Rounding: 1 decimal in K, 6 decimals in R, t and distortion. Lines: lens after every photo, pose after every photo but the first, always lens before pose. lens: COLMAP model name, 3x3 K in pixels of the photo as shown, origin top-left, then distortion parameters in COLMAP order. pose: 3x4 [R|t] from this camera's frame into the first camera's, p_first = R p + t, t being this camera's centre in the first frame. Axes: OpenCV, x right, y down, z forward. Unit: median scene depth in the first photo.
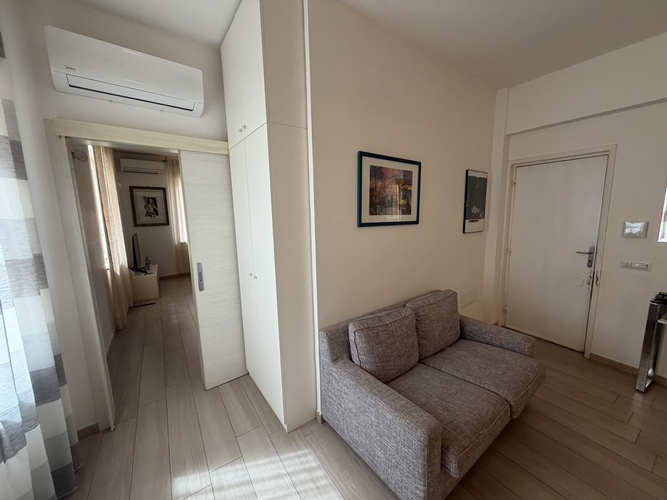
lens RADIAL K [[264.4, 0, 332.1], [0, 264.4, 251.5], [0, 0, 1]] dist [-0.002374, 0.000170]
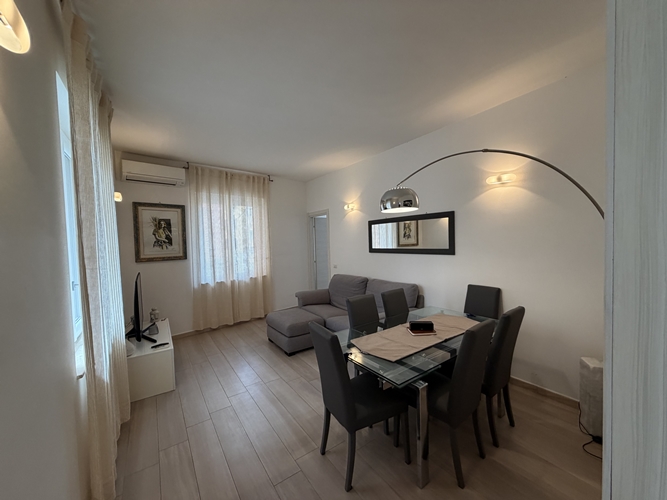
lens RADIAL K [[264.4, 0, 332.2], [0, 264.4, 249.4], [0, 0, 1]] dist [-0.002374, 0.000170]
pose [[0.999600, -0.016166, 0.023197, -0.394369], [0.018815, 0.992721, -0.118959, -0.056054], [-0.021105, 0.119348, 0.992628, 0.476277]]
